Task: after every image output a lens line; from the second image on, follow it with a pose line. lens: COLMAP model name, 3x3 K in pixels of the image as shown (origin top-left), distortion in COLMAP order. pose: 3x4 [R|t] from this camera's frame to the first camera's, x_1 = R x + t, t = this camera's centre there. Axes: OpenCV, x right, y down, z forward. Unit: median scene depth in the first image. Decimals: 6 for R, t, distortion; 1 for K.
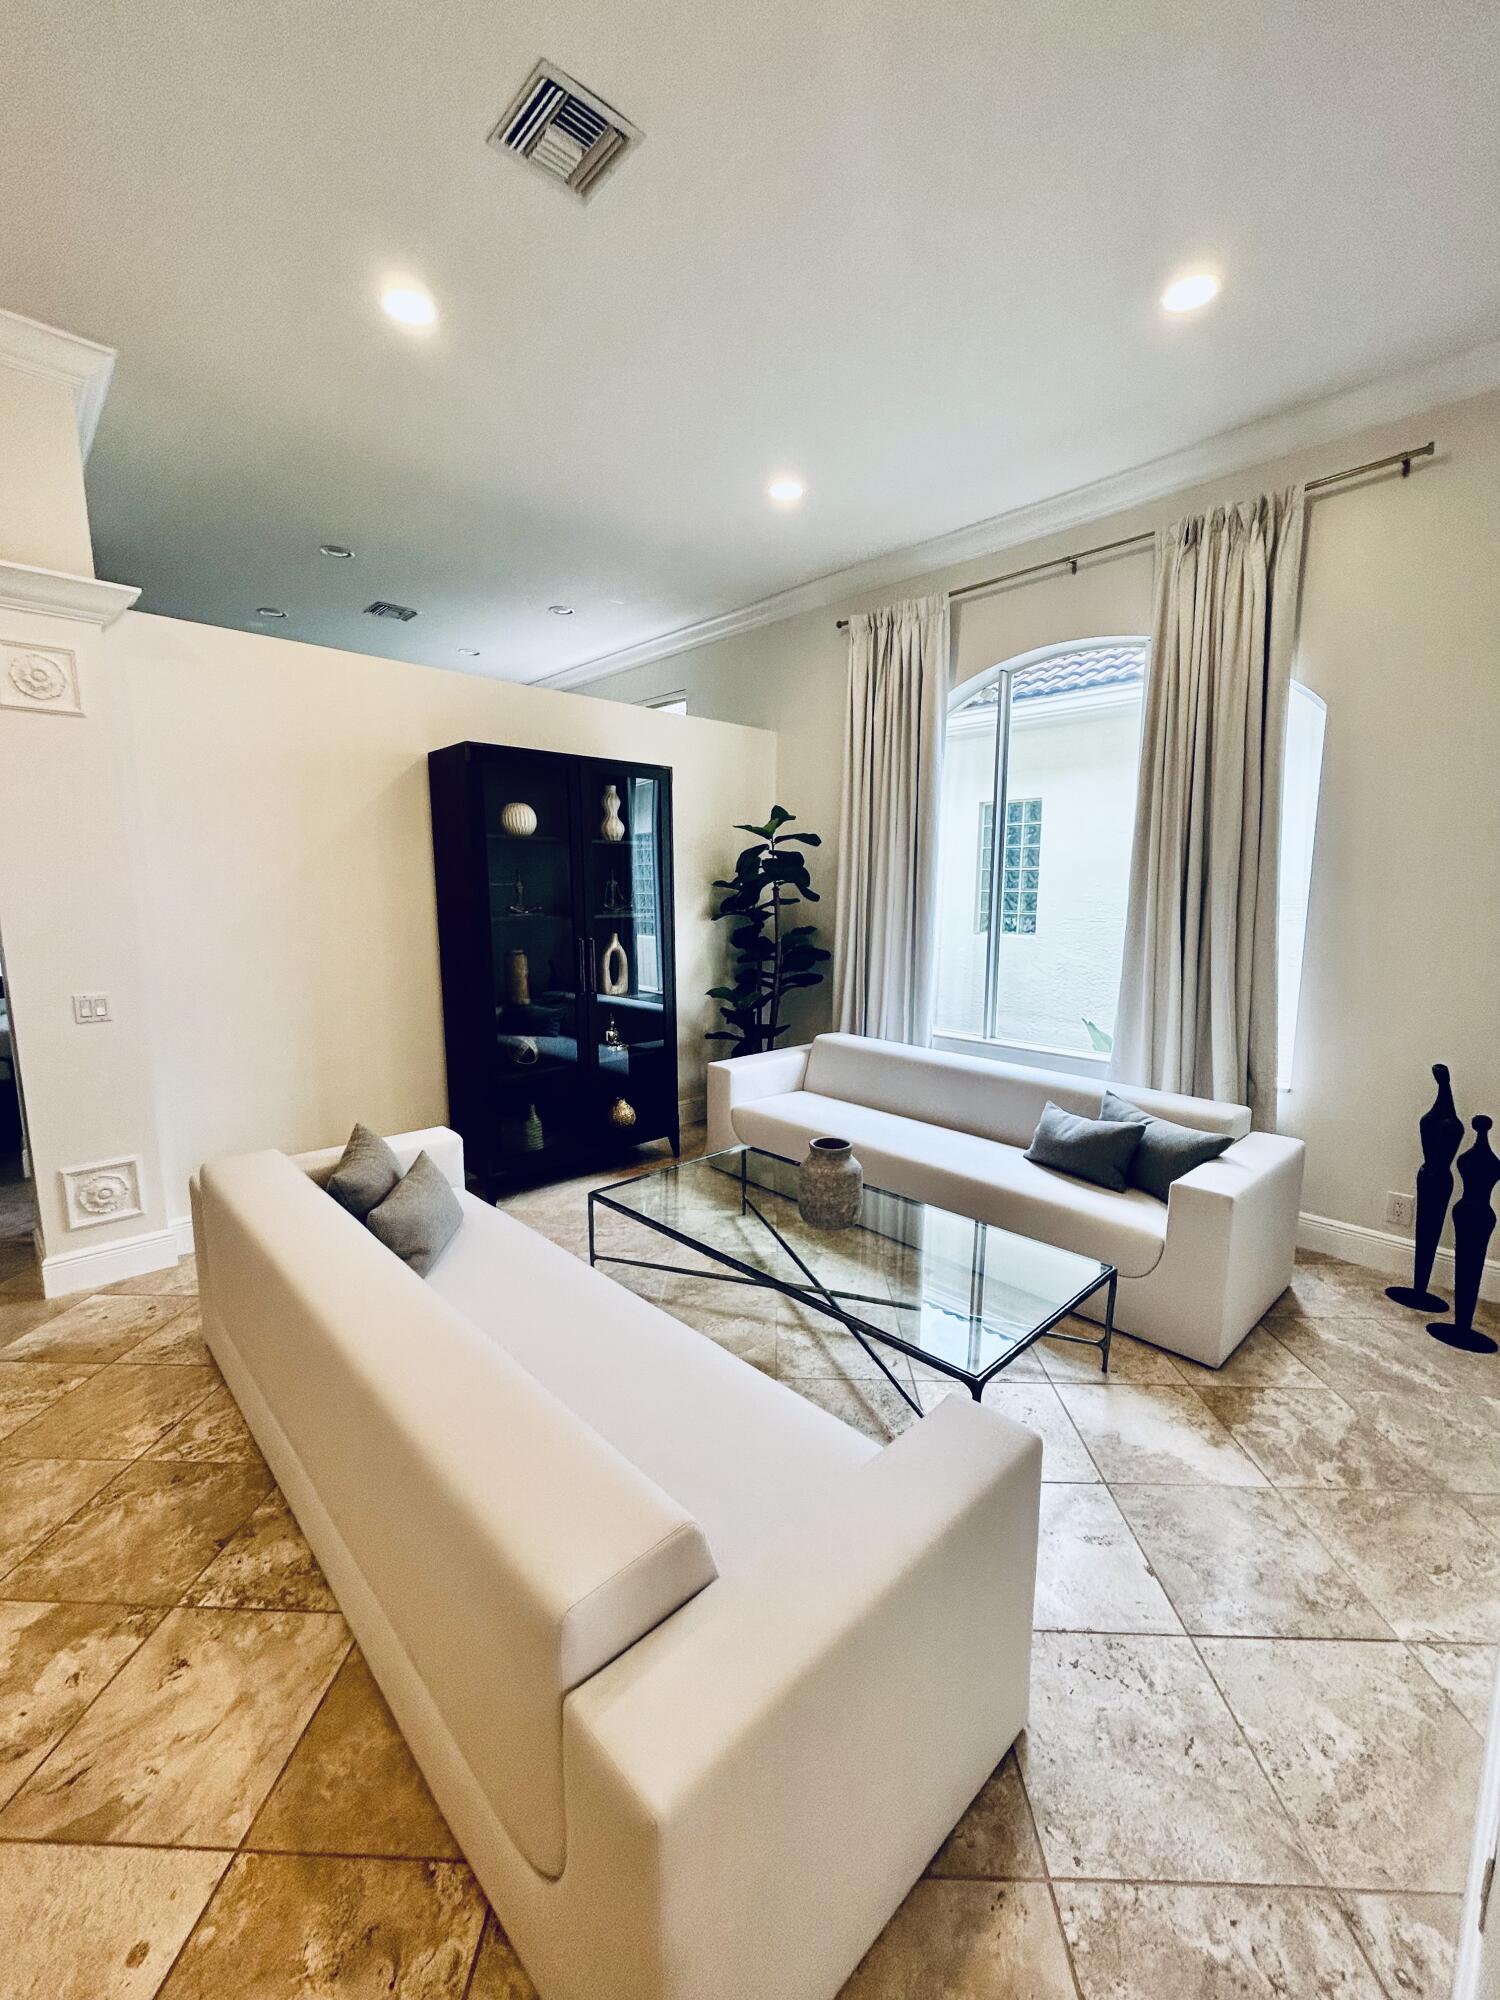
lens RADIAL K [[806.1, 0, 754.9], [0, 806.1, 1003.4], [0, 0, 1]] dist [-0.002350, -0.000390]
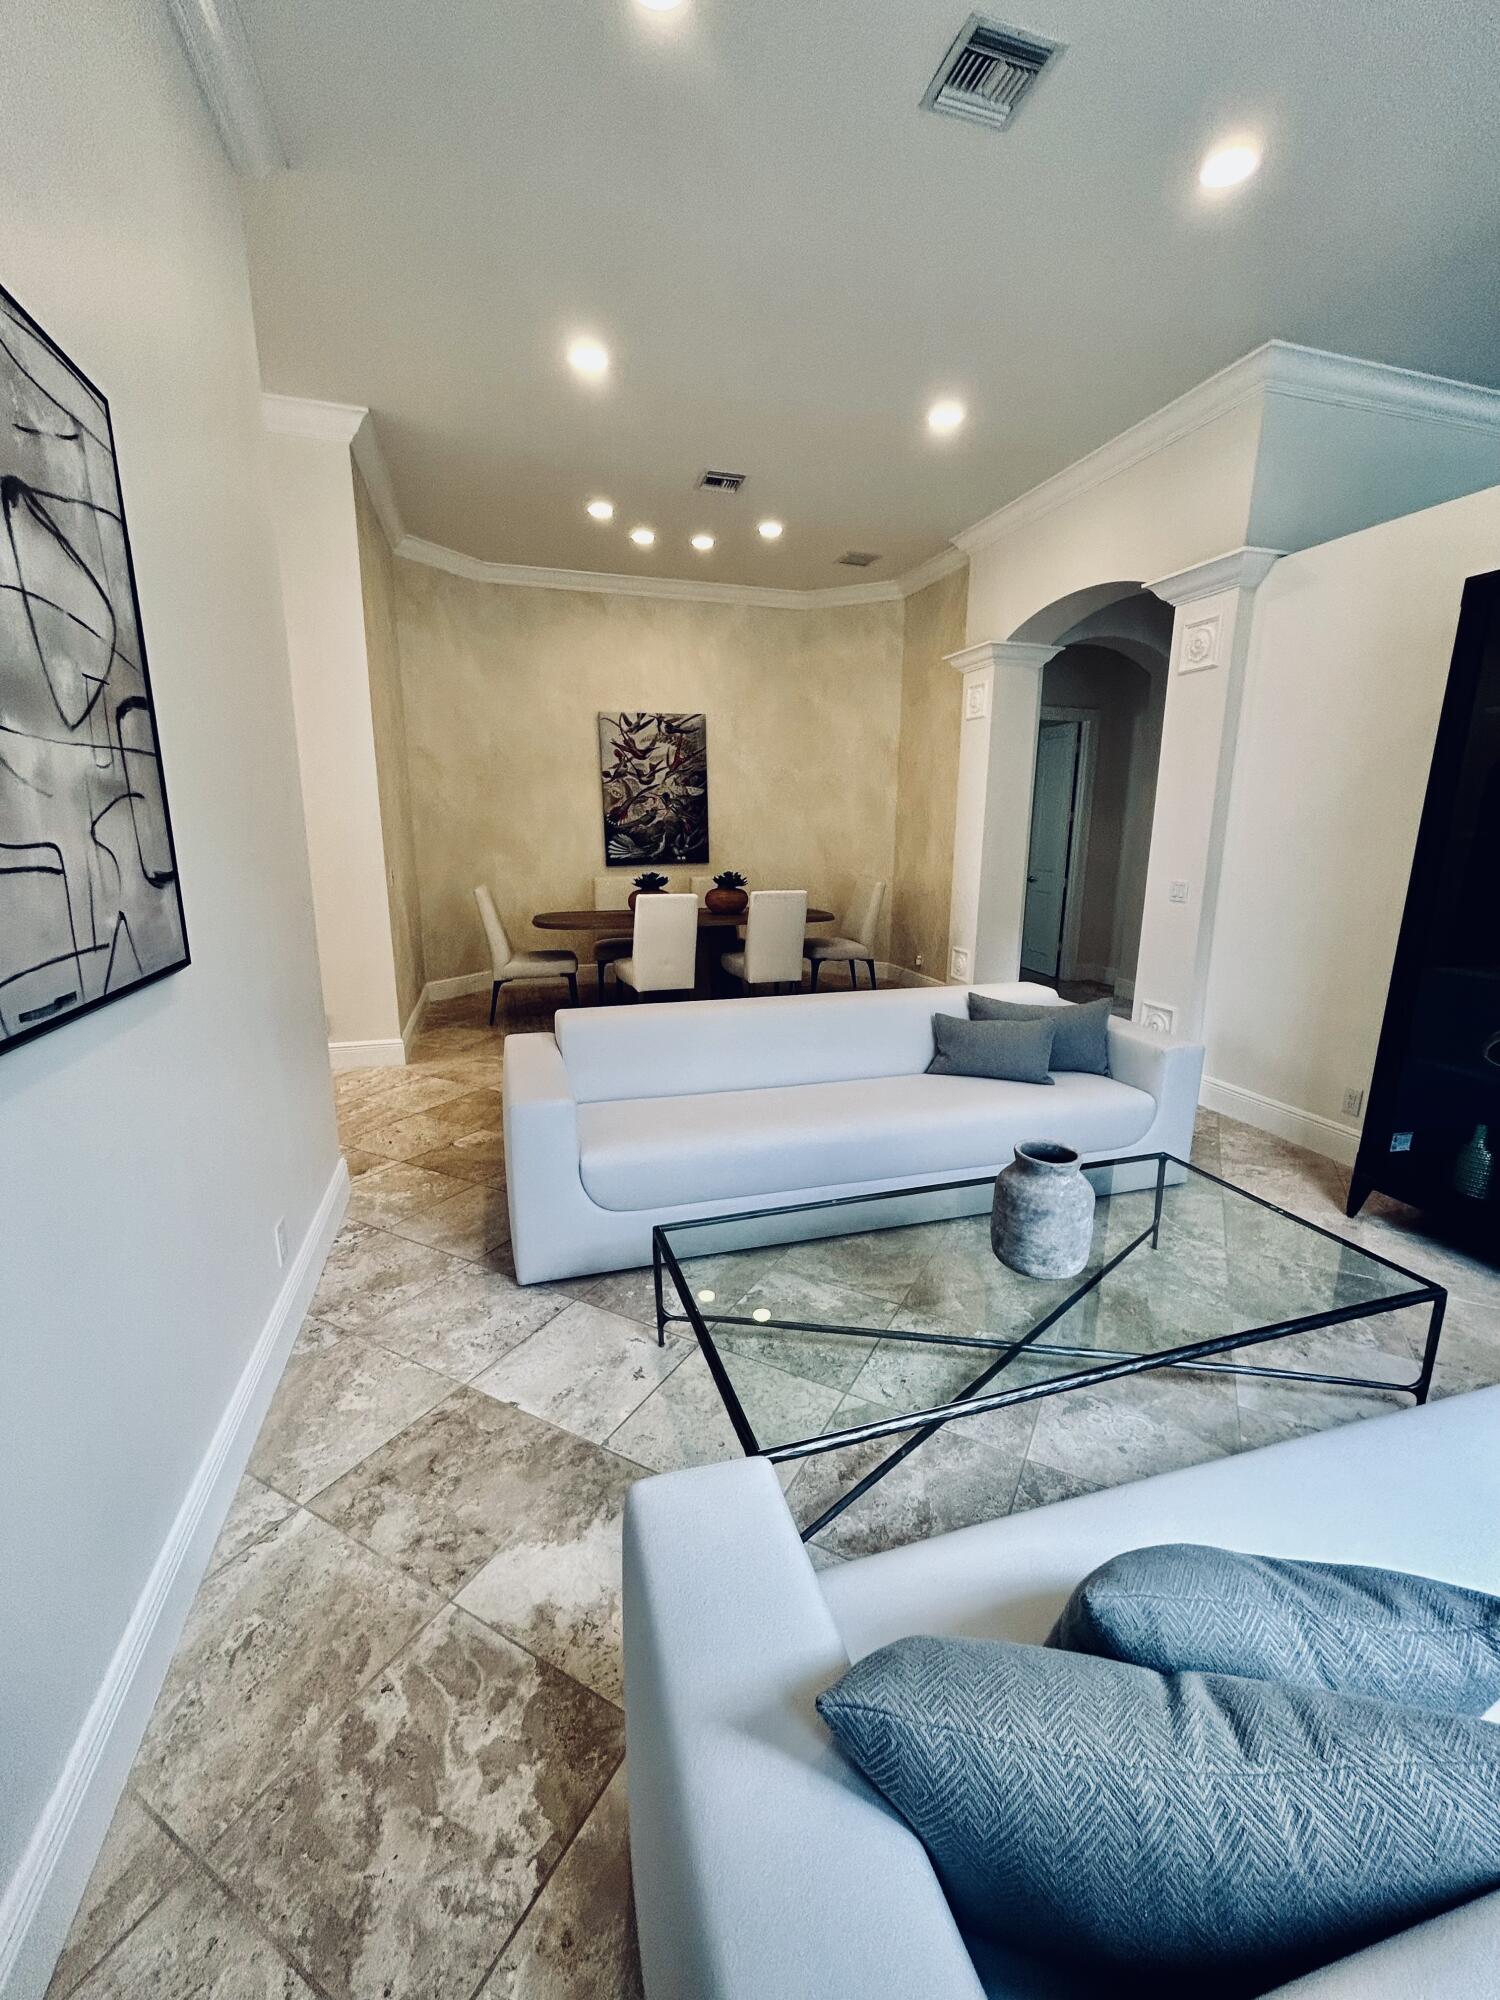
lens RADIAL K [[806.1, 0, 752.5], [0, 806.1, 995.5], [0, 0, 1]] dist [-0.002350, -0.000390]
pose [[-0.446084, 0.179029, -0.876902, 1.023220], [-0.130031, 0.956428, 0.261413, -0.125193], [0.885495, 0.230636, -0.403368, 1.360665]]
